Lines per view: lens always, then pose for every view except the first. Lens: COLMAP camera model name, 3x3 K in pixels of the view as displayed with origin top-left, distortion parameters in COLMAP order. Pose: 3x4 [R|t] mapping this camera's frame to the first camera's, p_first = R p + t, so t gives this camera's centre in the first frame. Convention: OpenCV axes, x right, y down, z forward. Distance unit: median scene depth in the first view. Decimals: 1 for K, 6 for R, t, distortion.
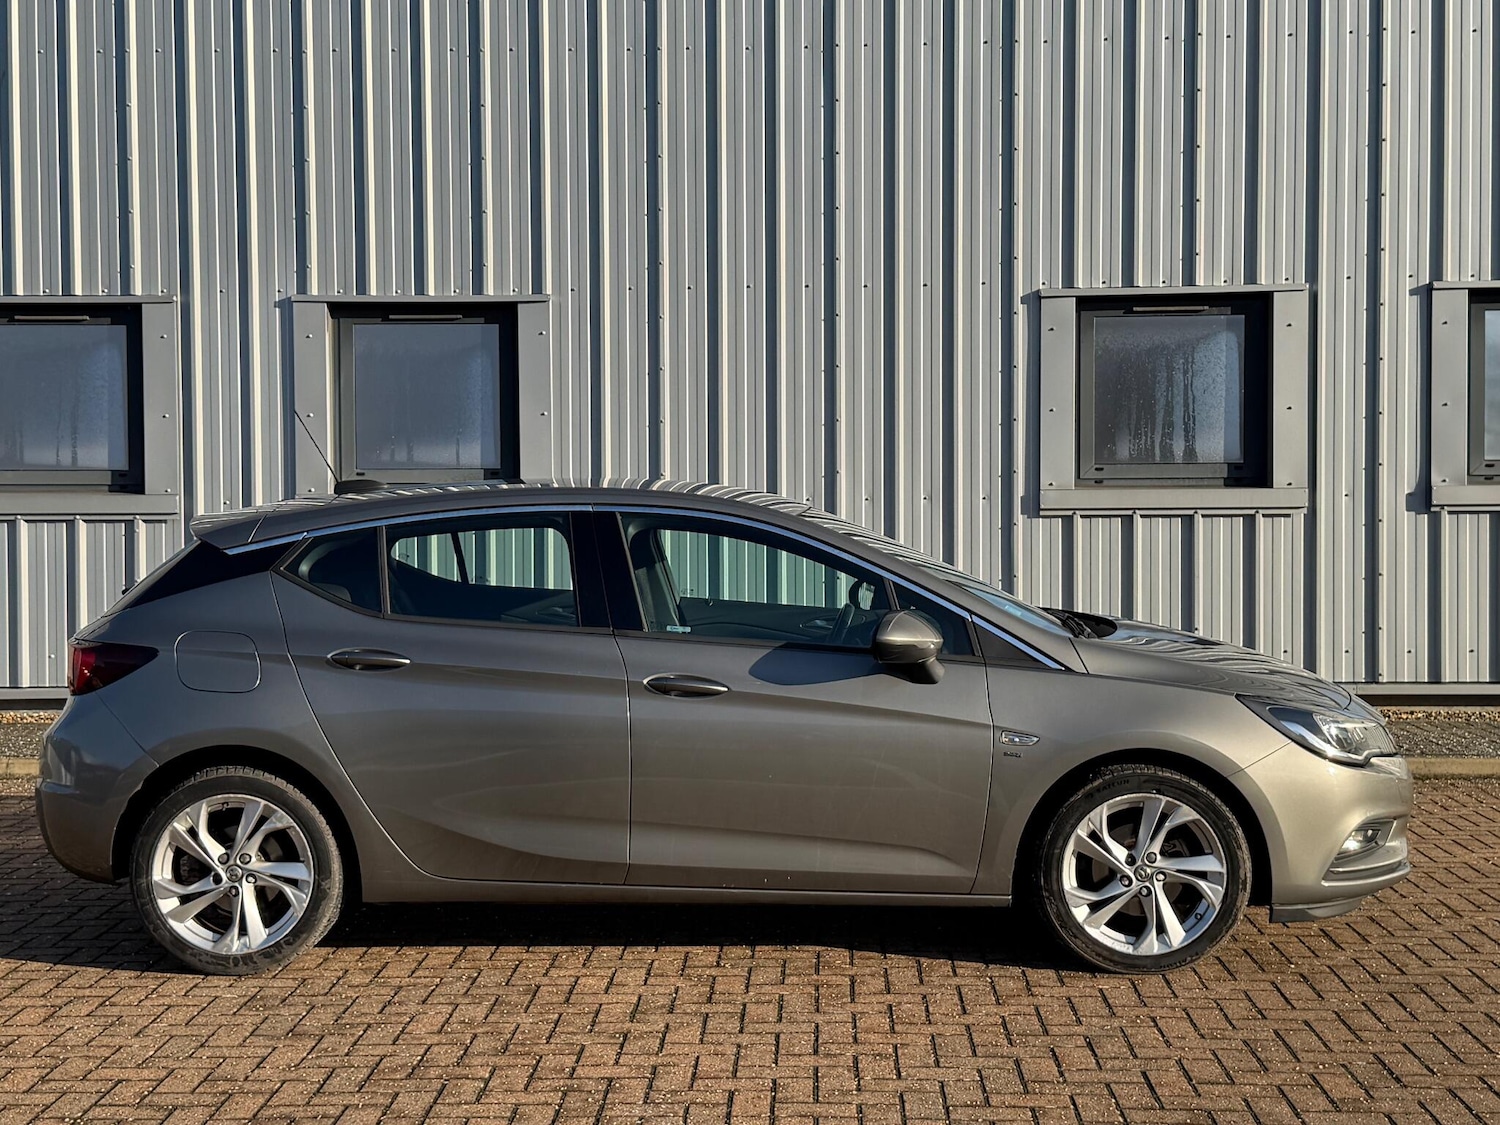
lens RADIAL K [[2111.8, 0, 741.0], [0, 2111.8, 581.4], [0, 0, 1]] dist [0.217301, -0.482184]
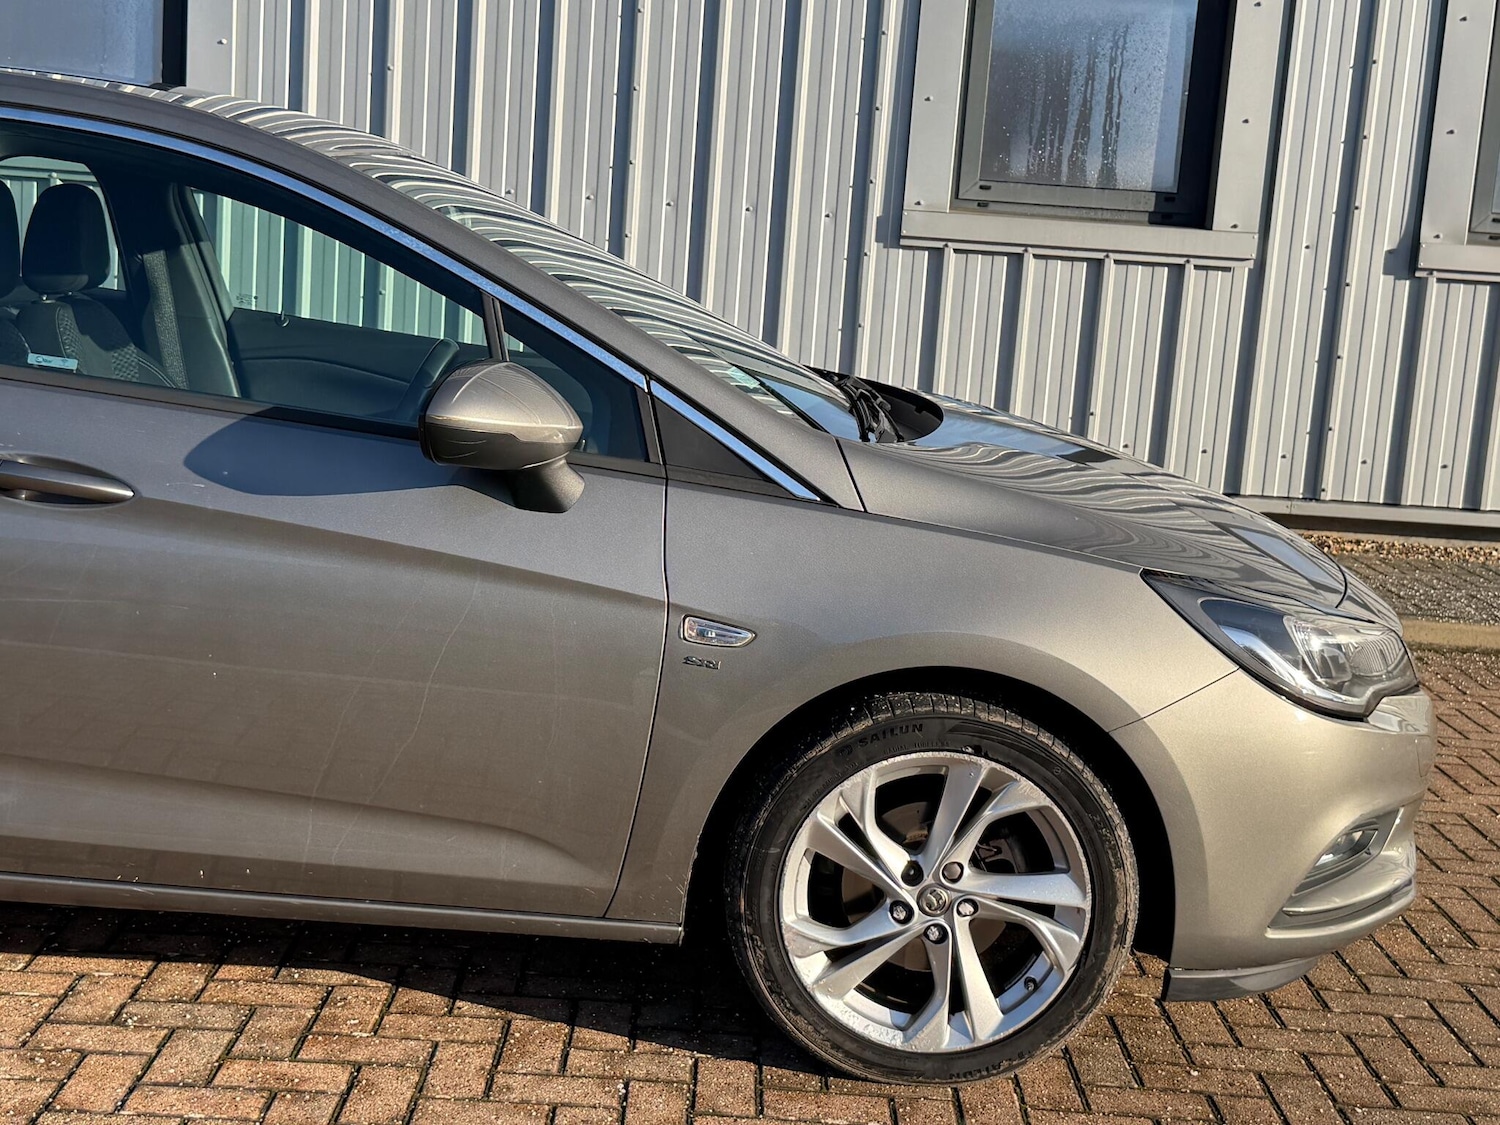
lens RADIAL K [[2104.6, 0, 763.0], [0, 2104.6, 593.2], [0, 0, 1]] dist [0.225588, -0.545056]
pose [[0.995795, 0.068216, 0.061144, 0.108490], [-0.075413, 0.989362, 0.124402, 0.001219], [-0.052007, -0.128490, 0.990346, 0.492444]]
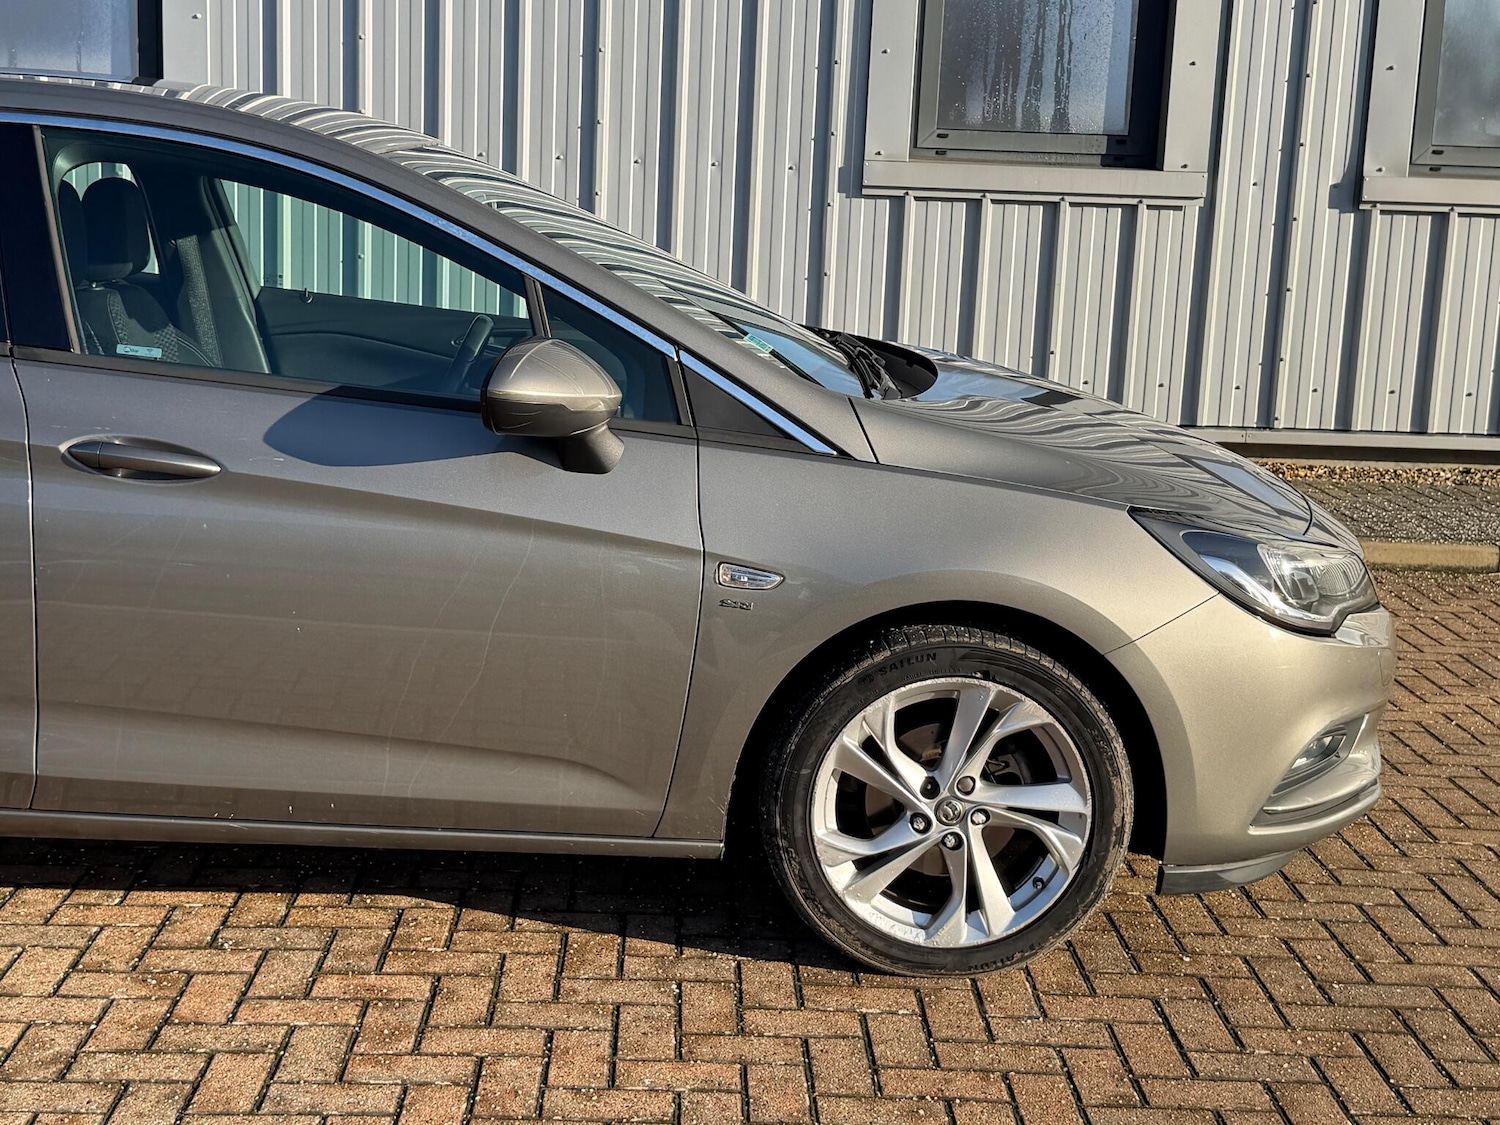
lens RADIAL K [[2111.8, 0, 741.0], [0, 2111.8, 581.4], [0, 0, 1]] dist [0.217301, -0.482184]
pose [[0.996563, 0.033417, 0.075799, 0.085011], [-0.044223, 0.988340, 0.145701, -0.006131], [-0.070046, -0.148552, 0.986421, 0.439496]]
